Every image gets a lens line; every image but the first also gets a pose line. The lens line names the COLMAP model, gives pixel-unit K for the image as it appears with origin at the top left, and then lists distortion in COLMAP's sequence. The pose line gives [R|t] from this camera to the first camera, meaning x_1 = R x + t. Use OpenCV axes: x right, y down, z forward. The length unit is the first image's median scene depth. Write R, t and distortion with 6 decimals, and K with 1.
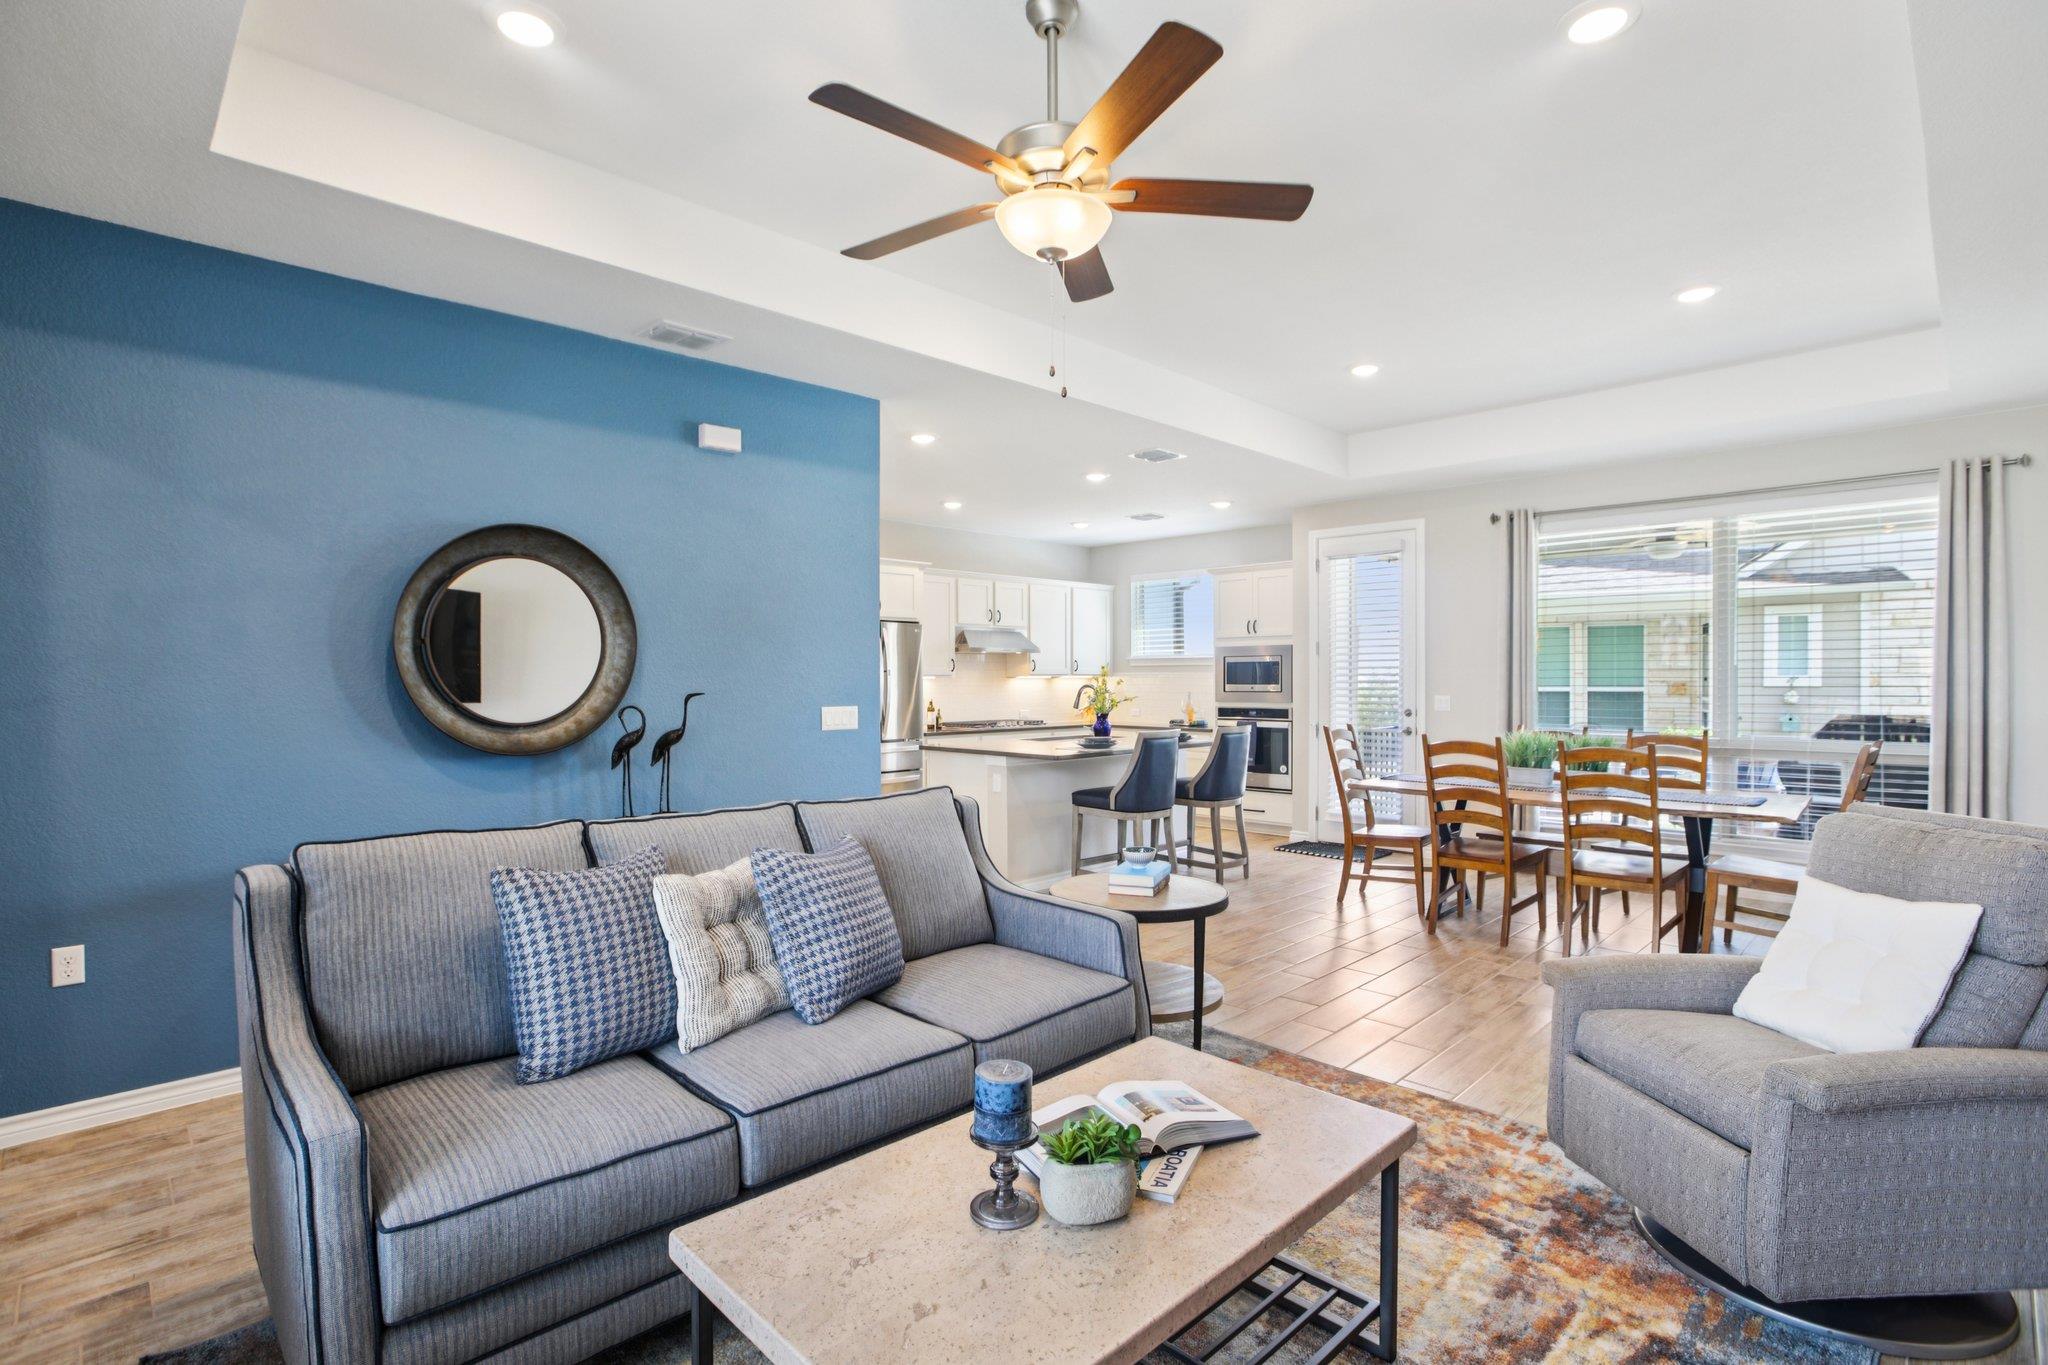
lens RADIAL K [[986.0, 0, 1015.1], [0, 986.0, 681.6], [0, 0, 1]] dist [-0.055030, 0.024424]
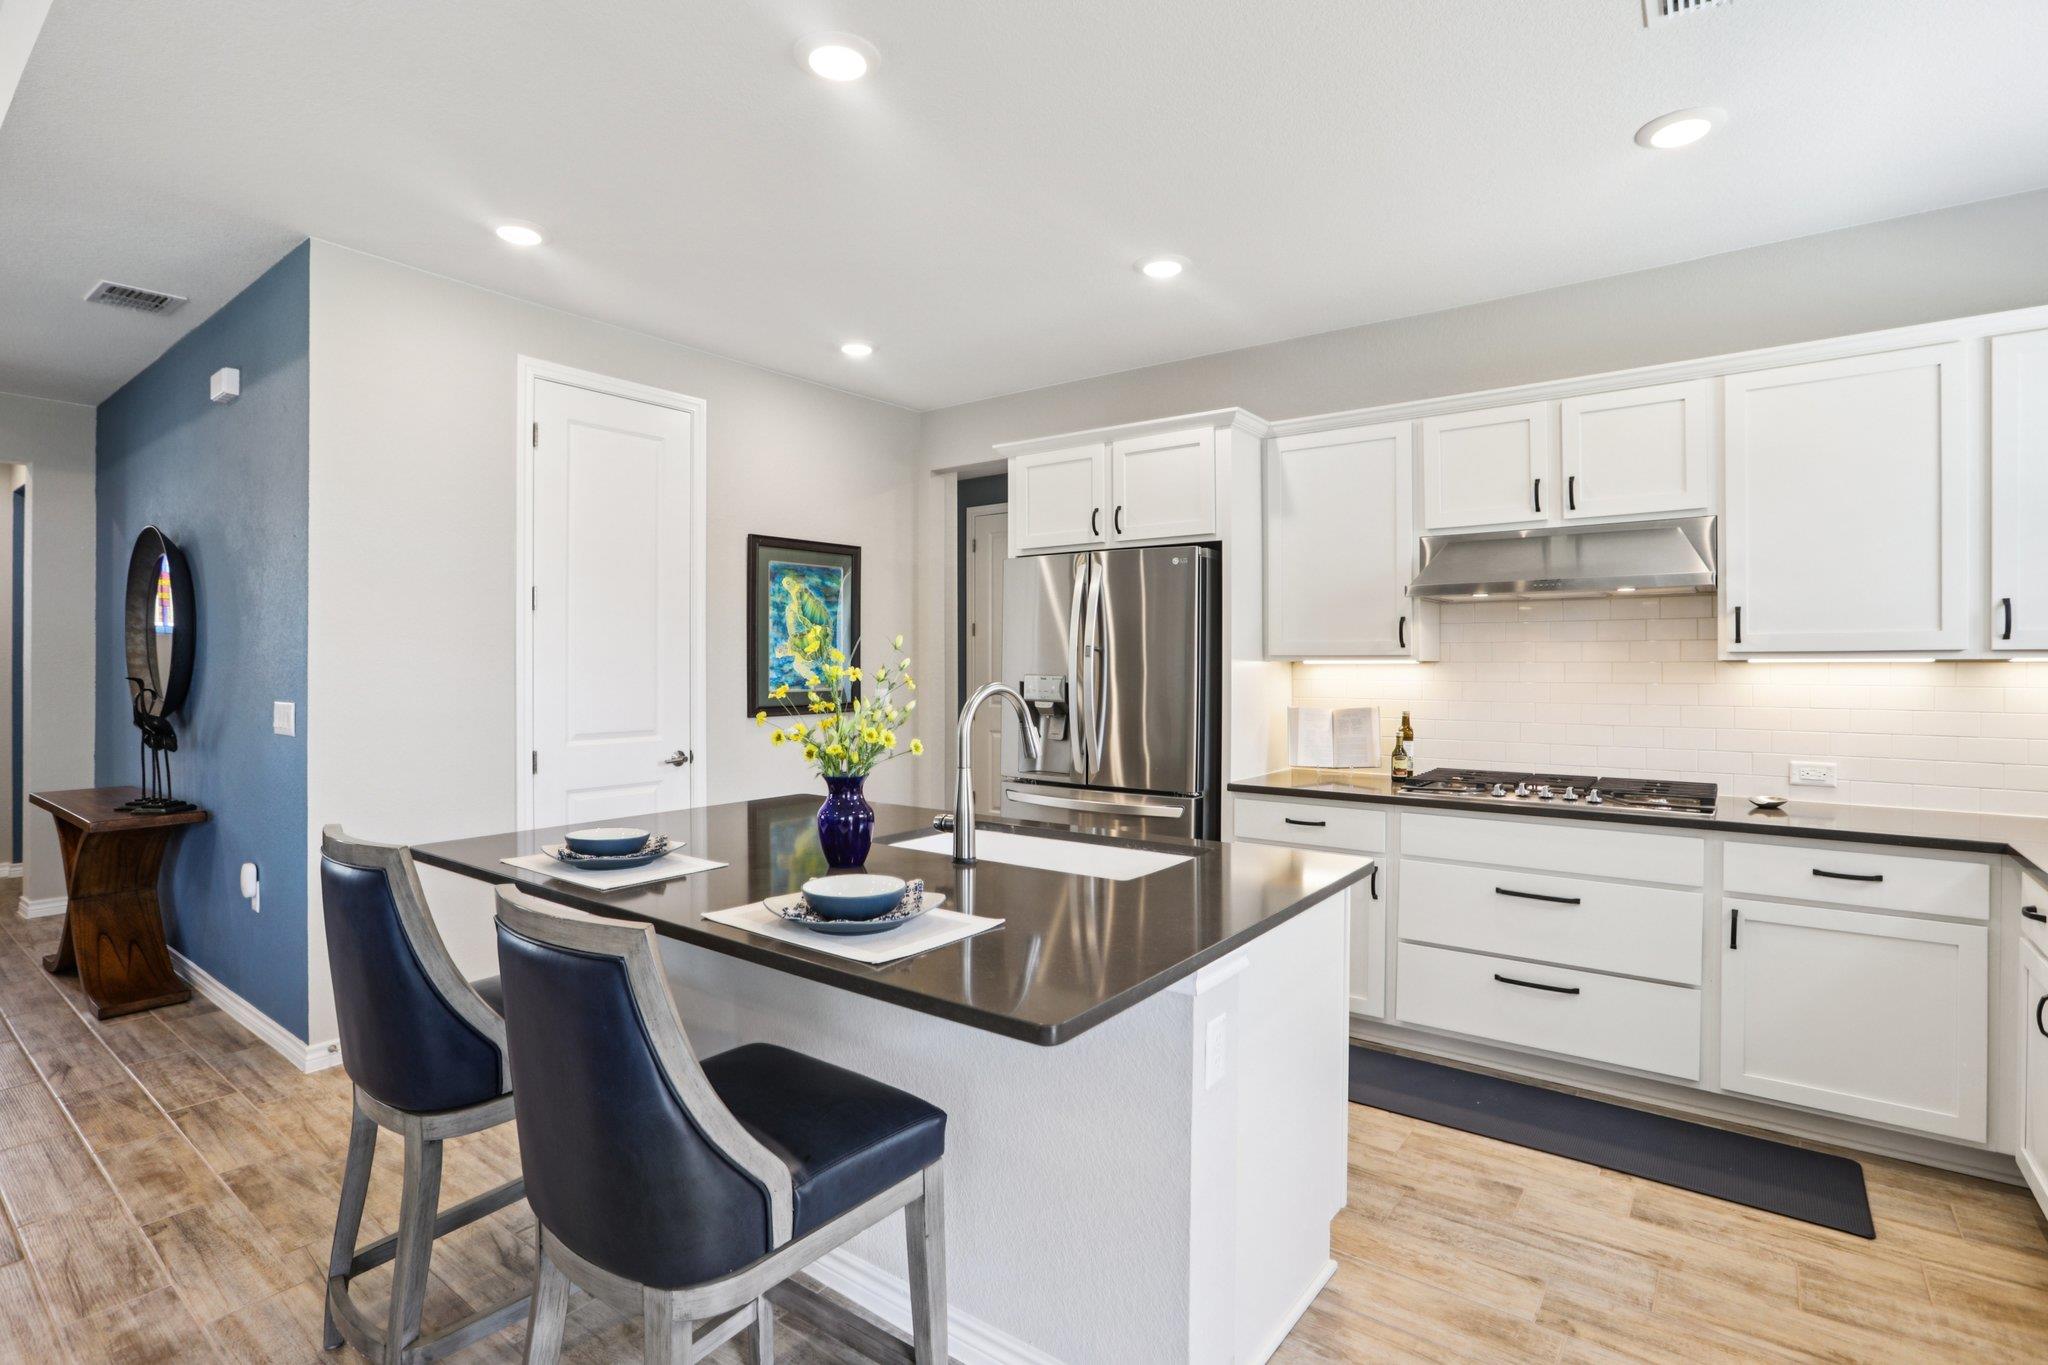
lens RADIAL K [[996.4, 0, 1018.3], [0, 996.4, 659.7], [0, 0, 1]] dist [-0.050852, 0.022864]
pose [[0.144779, -0.002172, -0.989462, 0.599023], [-0.005483, 0.999980, -0.002997, -0.005973], [0.989449, 0.005859, 0.144764, 1.439040]]
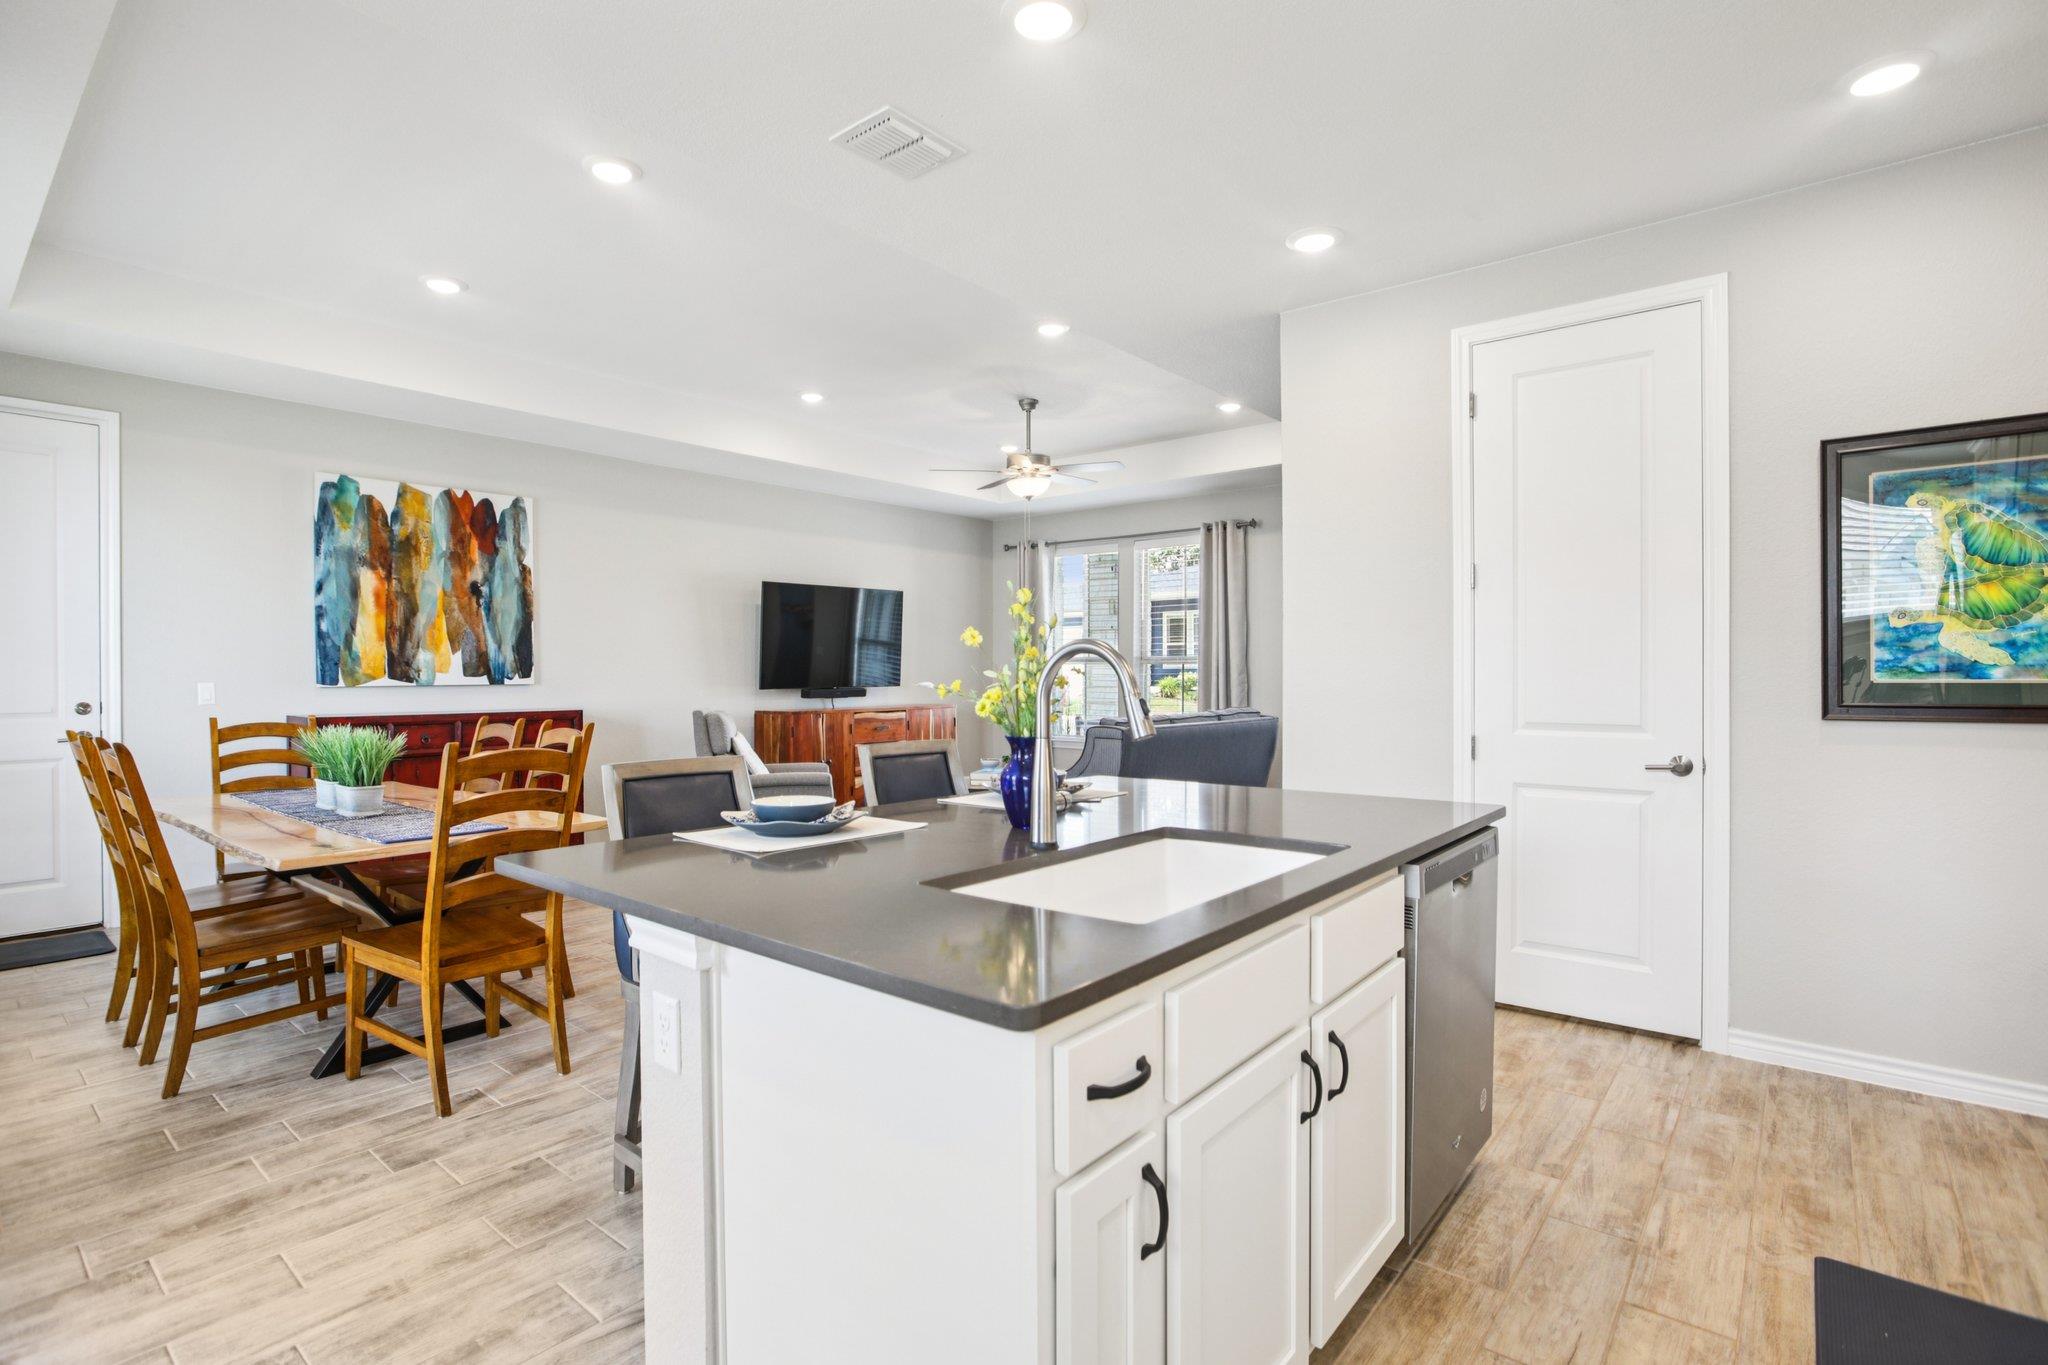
lens RADIAL K [[986.0, 0, 1015.1], [0, 986.0, 681.6], [0, 0, 1]] dist [-0.055030, 0.024424]
pose [[-0.994659, 0.005754, -0.103054, 0.181682], [0.004466, 0.999909, 0.012725, 0.014502], [0.103118, 0.012197, -0.994594, 1.882263]]
